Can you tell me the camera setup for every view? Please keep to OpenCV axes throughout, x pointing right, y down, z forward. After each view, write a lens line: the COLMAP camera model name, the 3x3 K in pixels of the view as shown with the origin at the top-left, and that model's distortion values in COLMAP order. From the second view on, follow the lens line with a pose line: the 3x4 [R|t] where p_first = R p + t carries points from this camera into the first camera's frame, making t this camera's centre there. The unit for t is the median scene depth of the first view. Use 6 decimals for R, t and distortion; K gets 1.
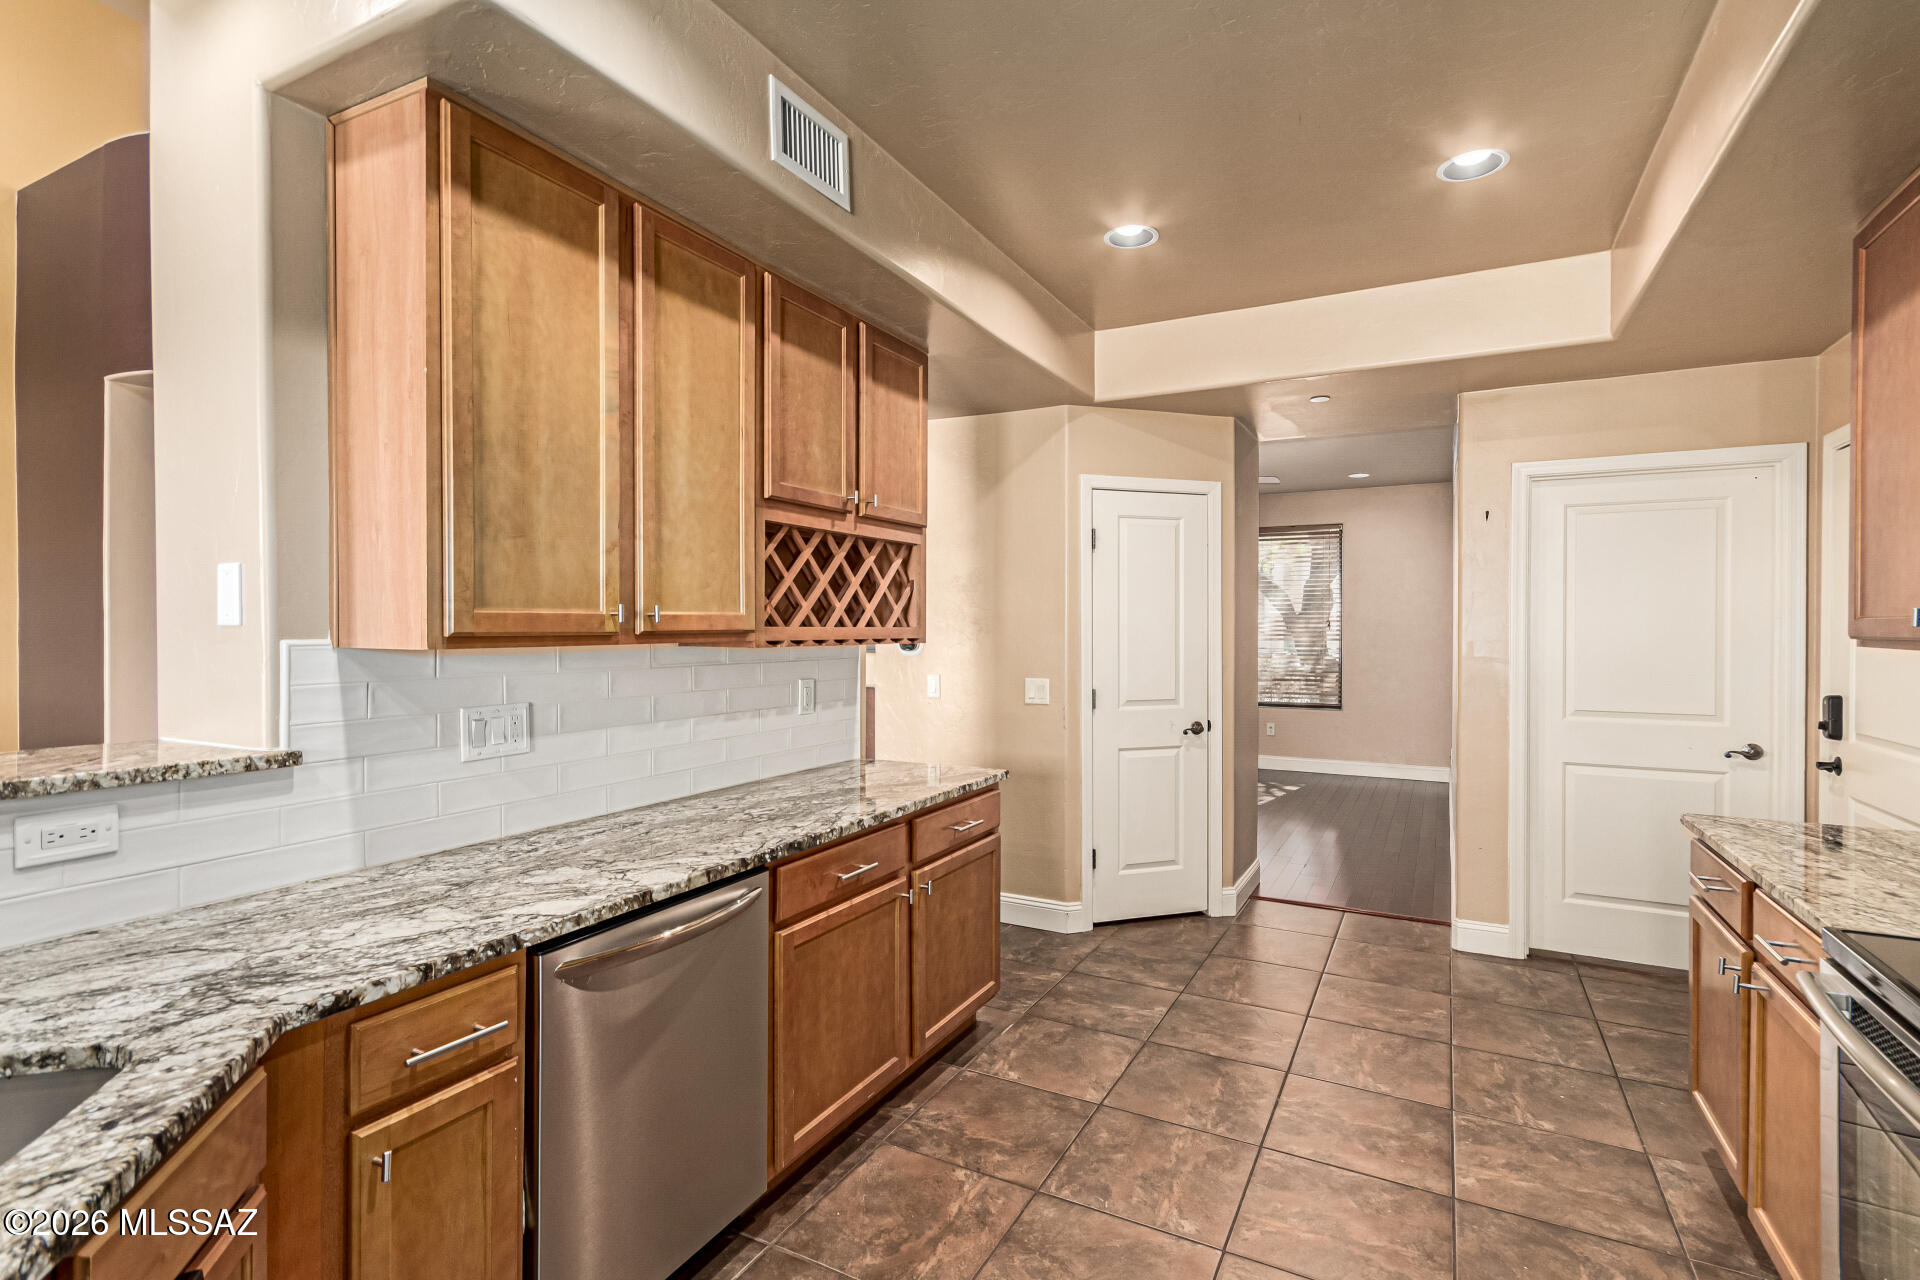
lens RADIAL K [[890.6, 0, 960.0], [0, 890.6, 640.0], [0, 0, 1]] dist [0.004640, 0.000831]
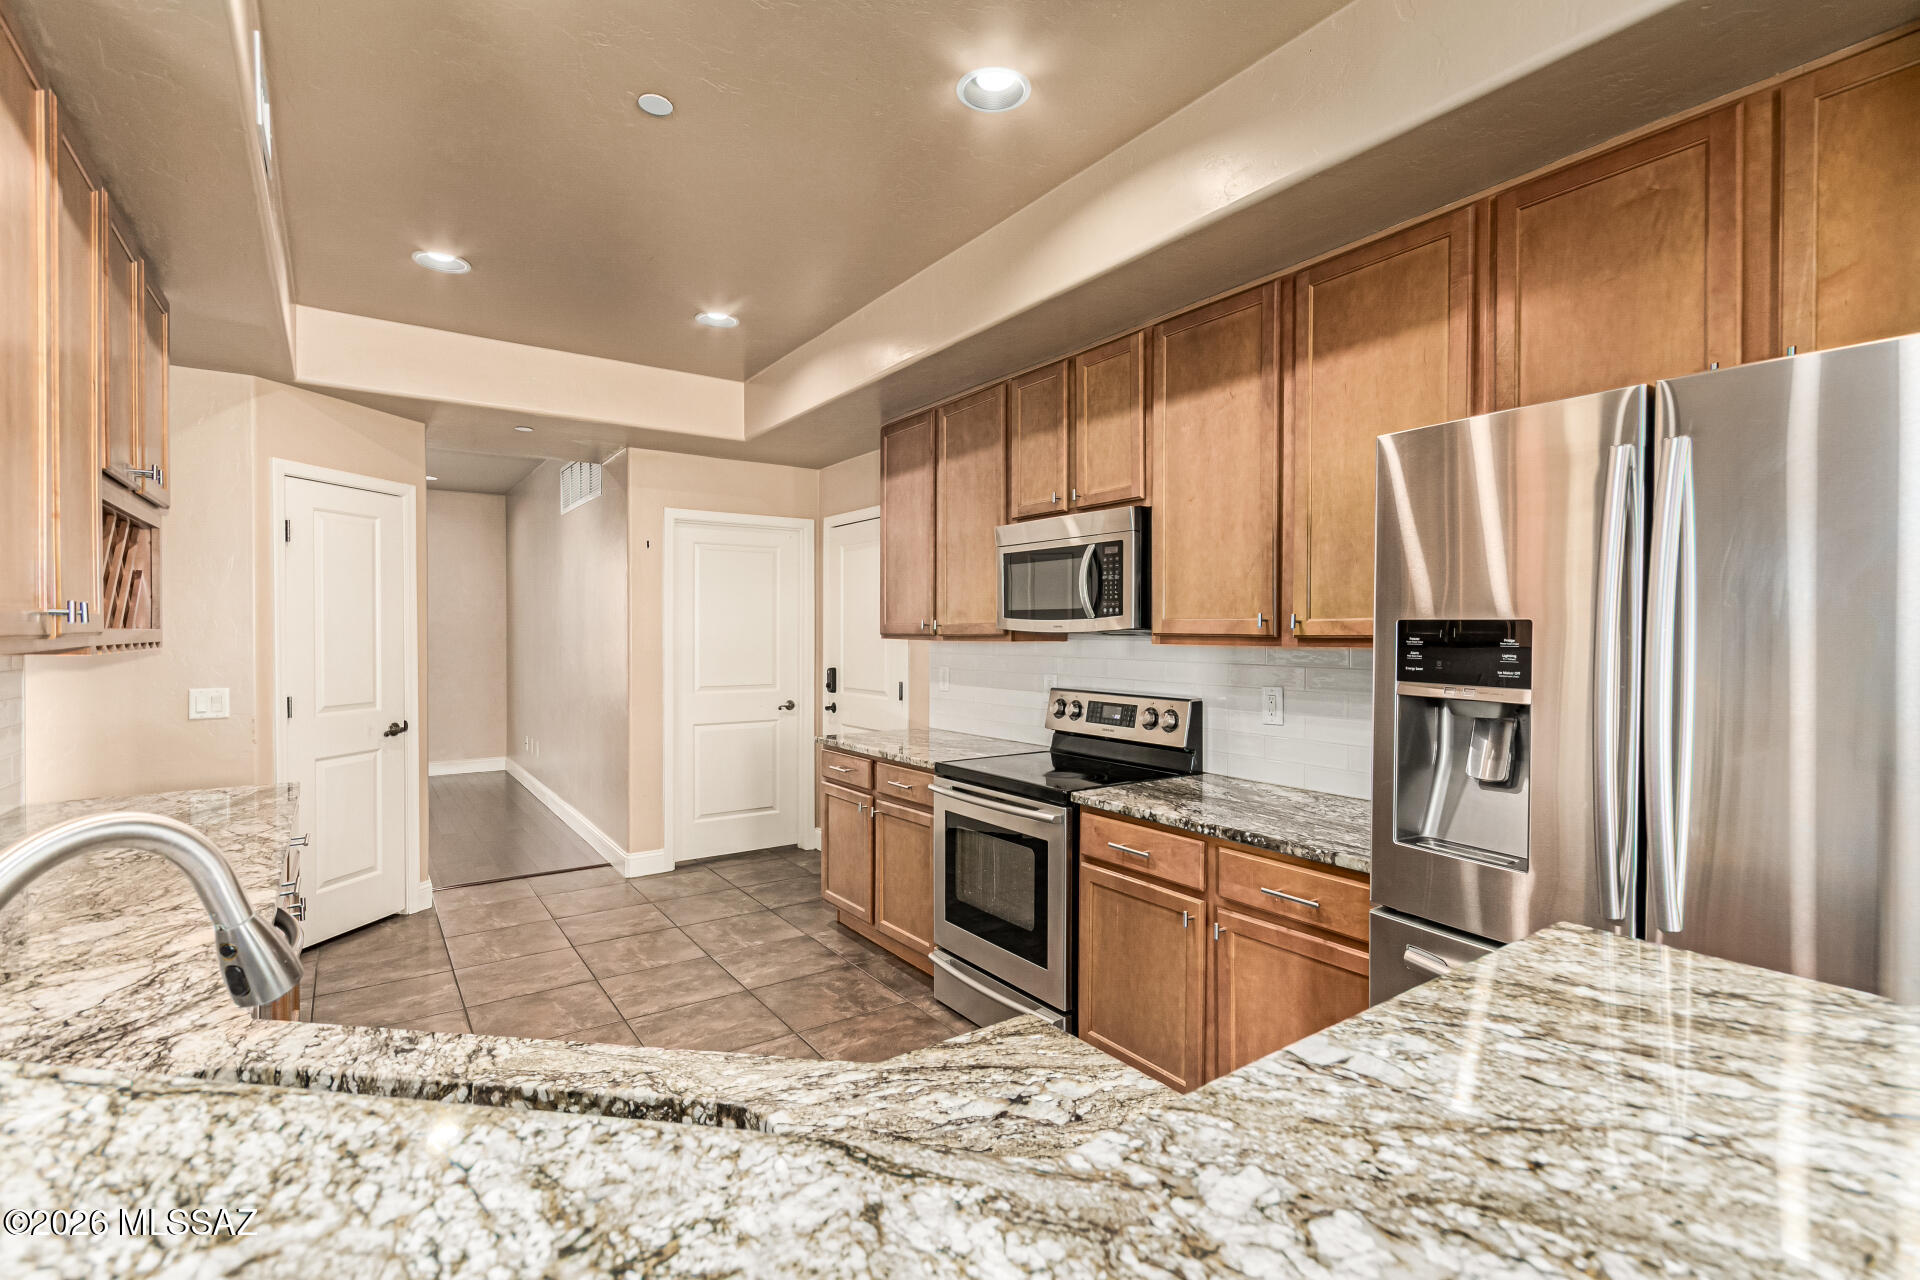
lens RADIAL K [[898.8, 0, 986.2], [0, 898.8, 663.2], [0, 0, 1]] dist [0.000349, 0.000363]
pose [[0.447740, -0.033893, 0.893521, -0.618355], [0.012173, 0.999420, 0.031811, 0.001141], [-0.894081, -0.003366, 0.447893, -0.080626]]
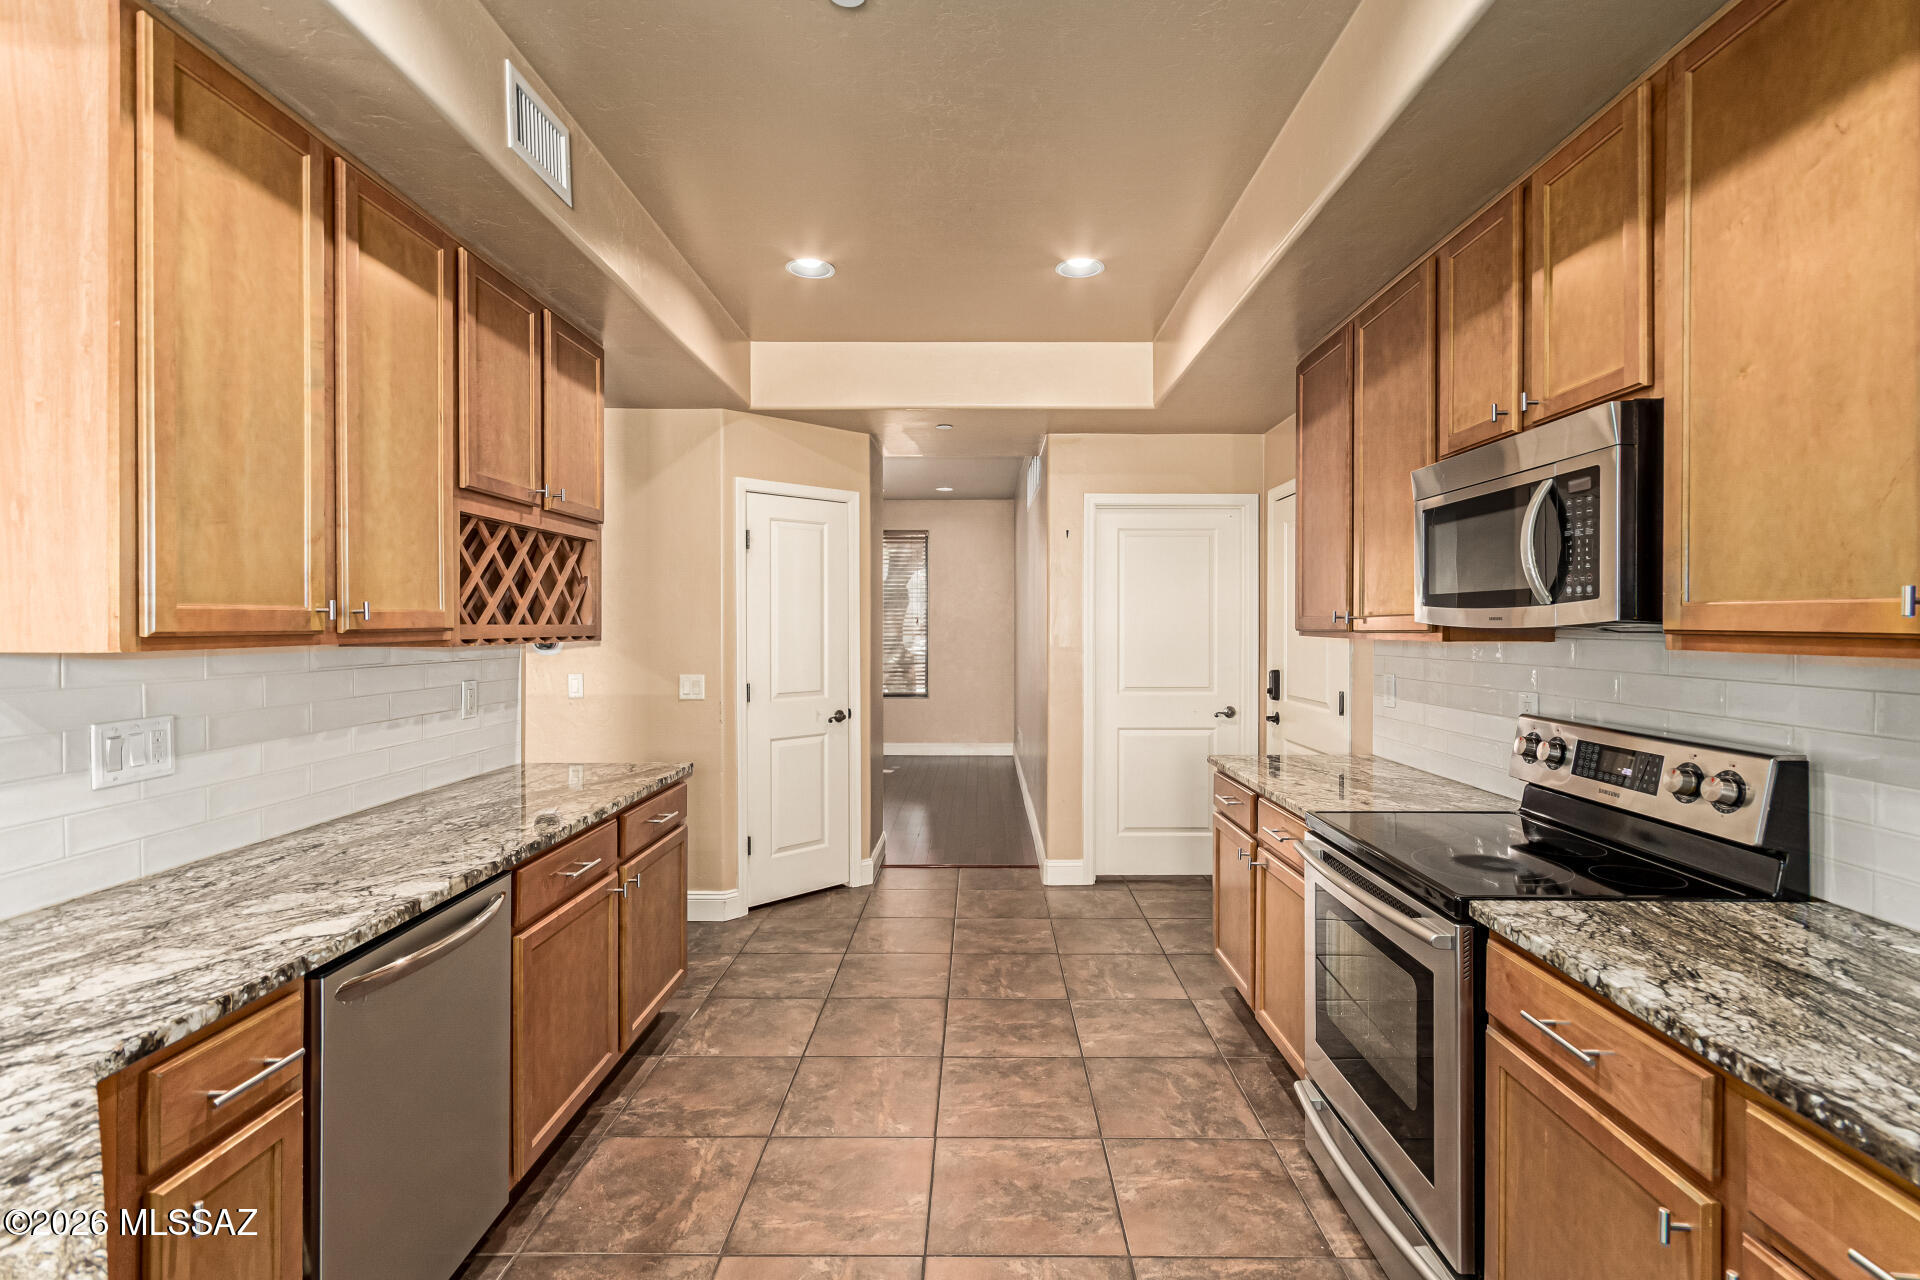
lens RADIAL K [[899.5, 0, 960.0], [0, 899.5, 640.0], [0, 0, 1]] dist [0.002179, -0.000274]
pose [[0.889820, -0.010626, 0.456188, -0.193385], [0.009068, 0.999943, 0.005605, 0.001058], [-0.456222, -0.000851, 0.889866, -0.089046]]
